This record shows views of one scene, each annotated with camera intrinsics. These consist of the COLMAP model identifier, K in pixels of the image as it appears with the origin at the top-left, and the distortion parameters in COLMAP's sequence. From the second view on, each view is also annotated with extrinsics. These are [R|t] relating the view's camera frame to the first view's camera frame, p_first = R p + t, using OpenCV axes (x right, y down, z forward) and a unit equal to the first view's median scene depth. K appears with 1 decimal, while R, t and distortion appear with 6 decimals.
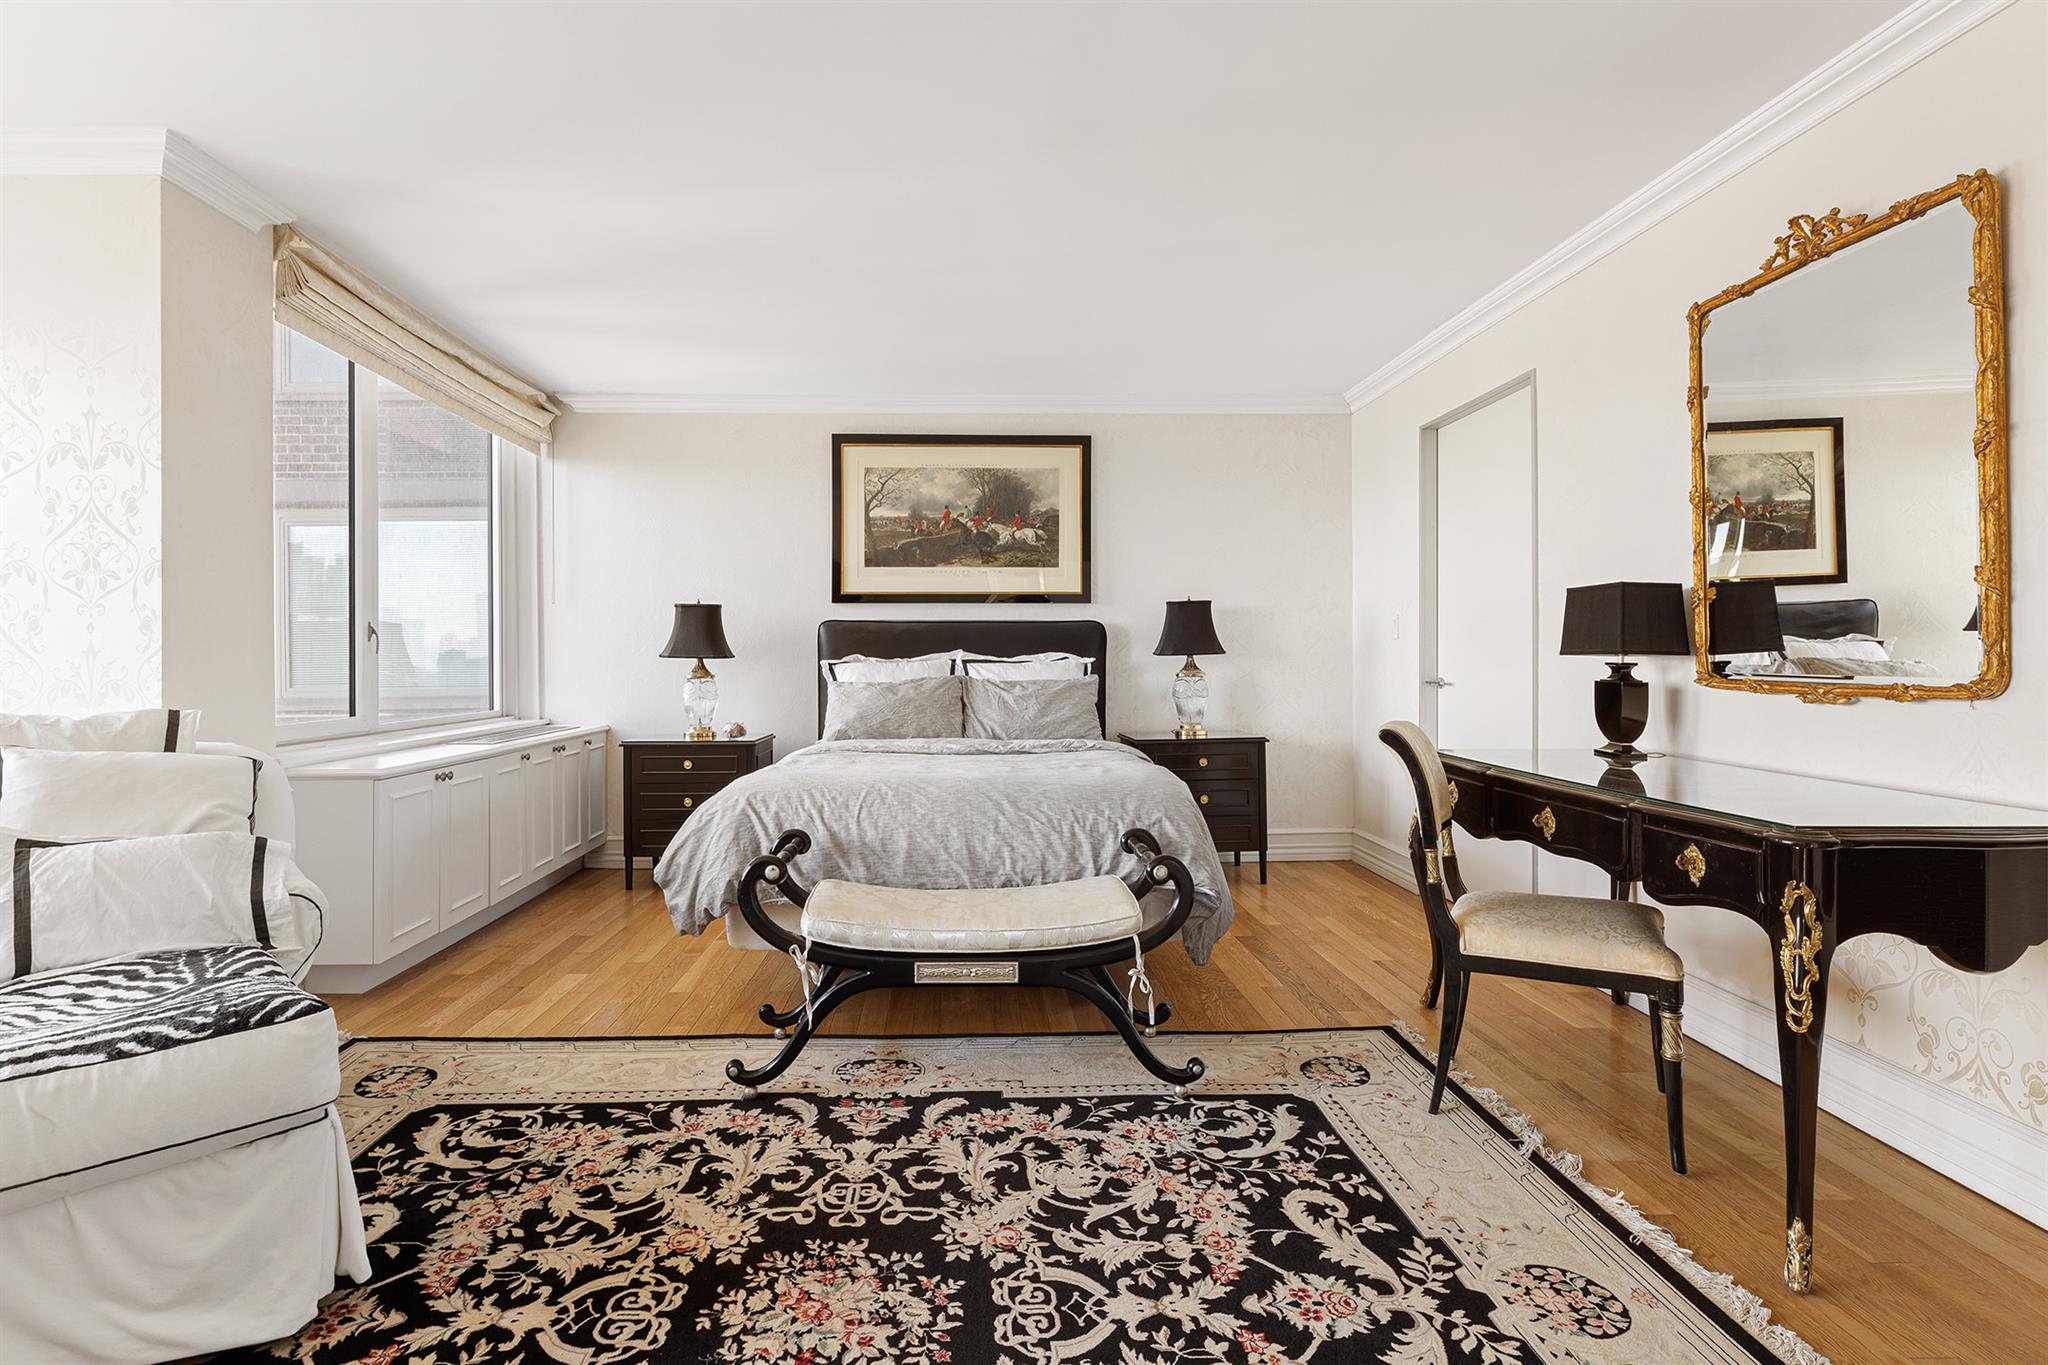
lens RADIAL K [[1003.3, 0, 1017.4], [0, 1003.3, 670.2], [0, 0, 1]] dist [-0.001153, 0.000945]
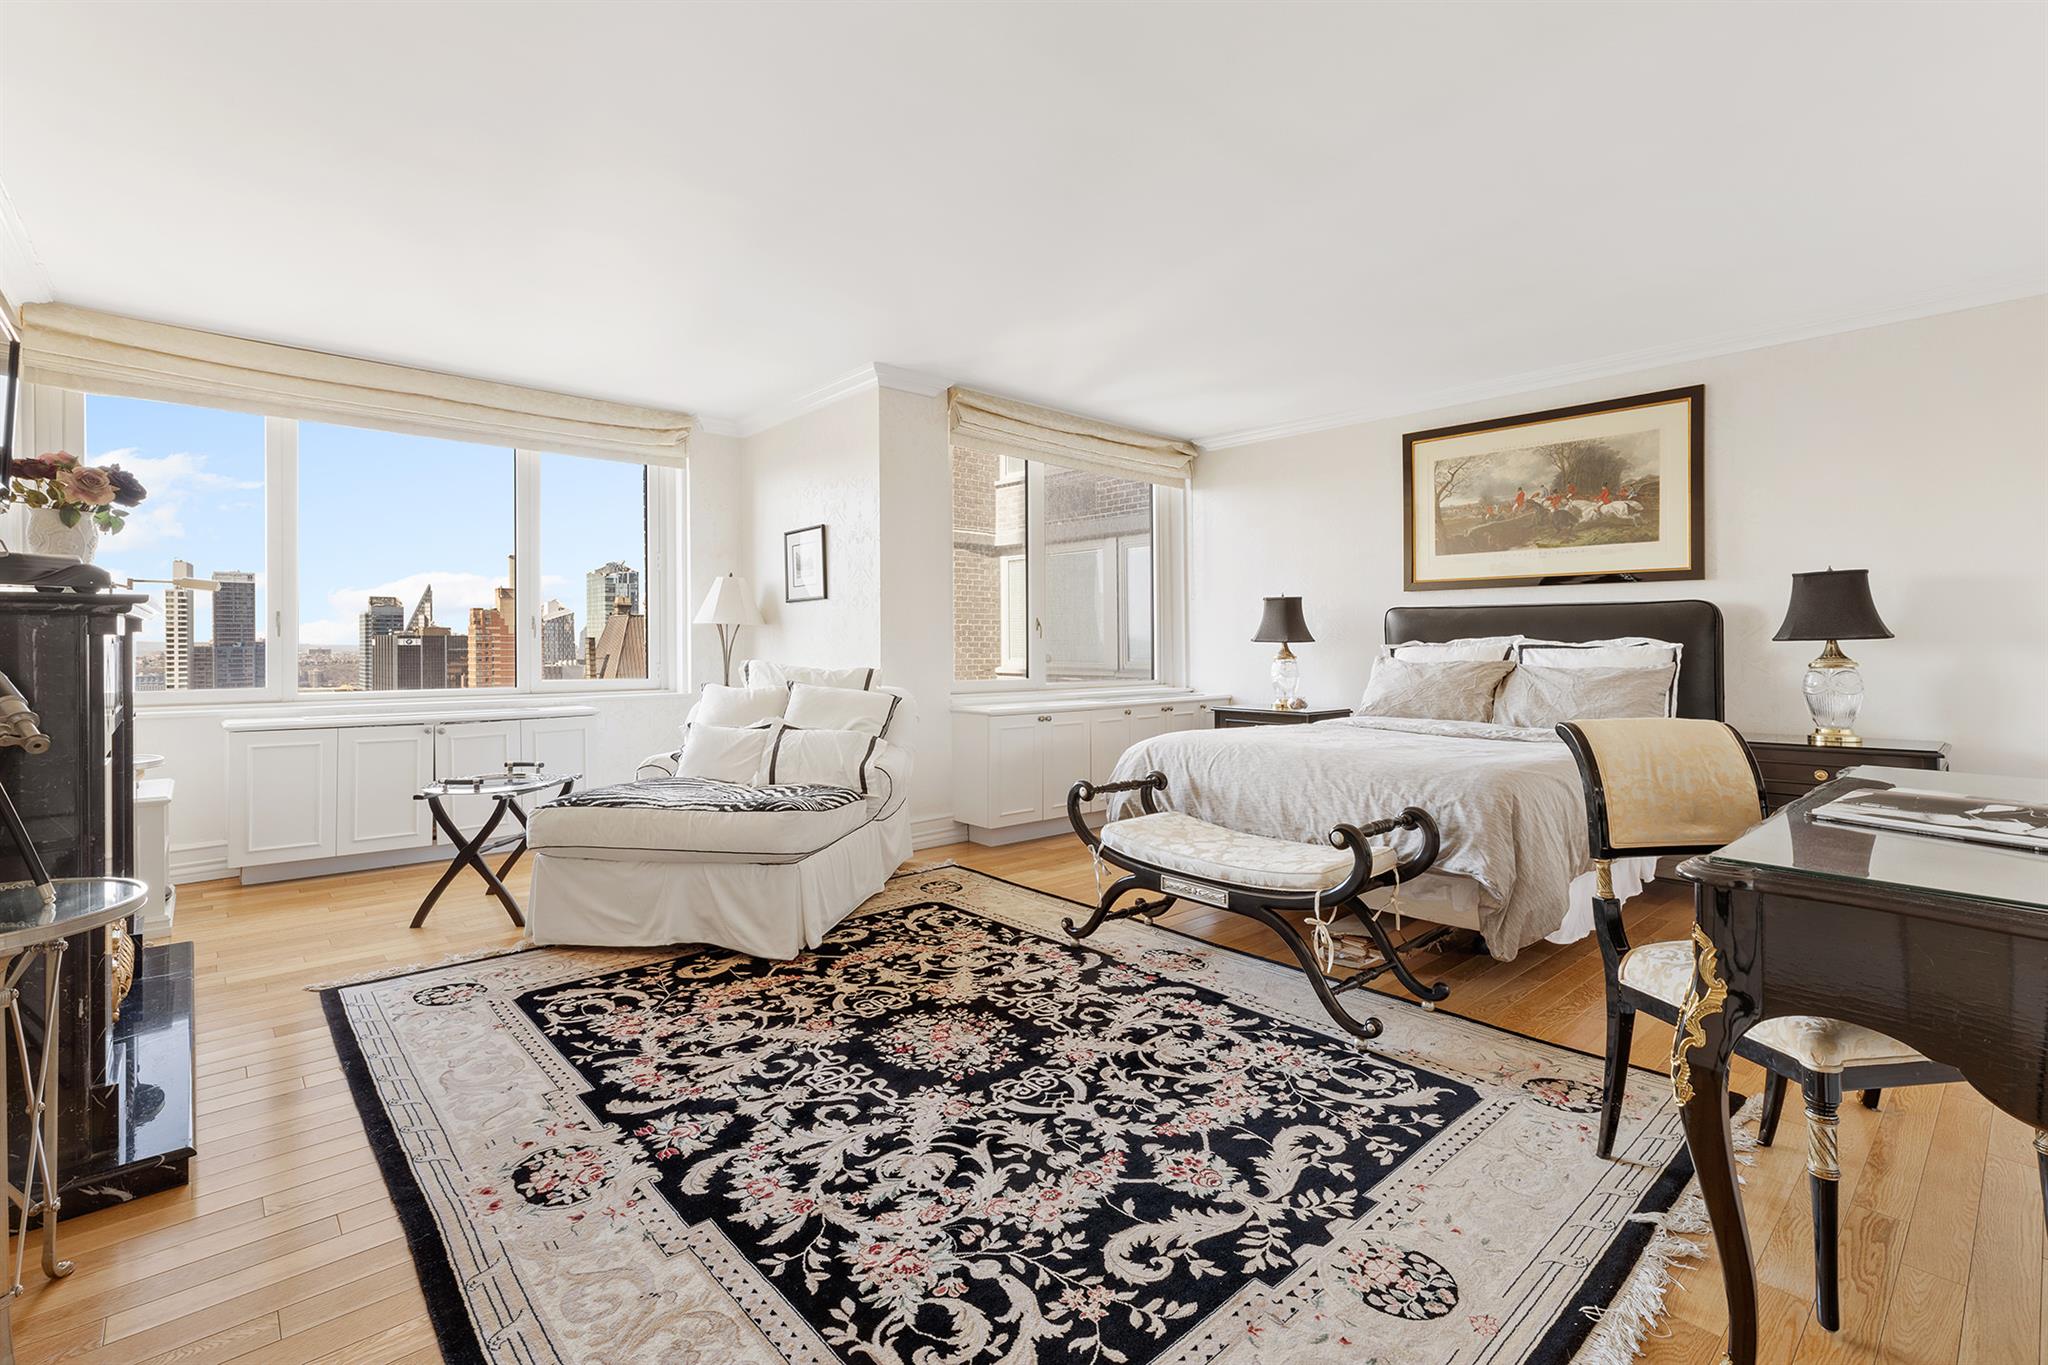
lens RADIAL K [[942.2, 0, 1022.4], [0, 942.2, 670.7], [0, 0, 1]] dist [0.004142, 0.000080]
pose [[0.642322, 0.026780, -0.765967, 0.706172], [-0.011804, 0.999617, 0.025050, -0.004660], [0.766344, -0.007049, 0.642392, 0.069668]]
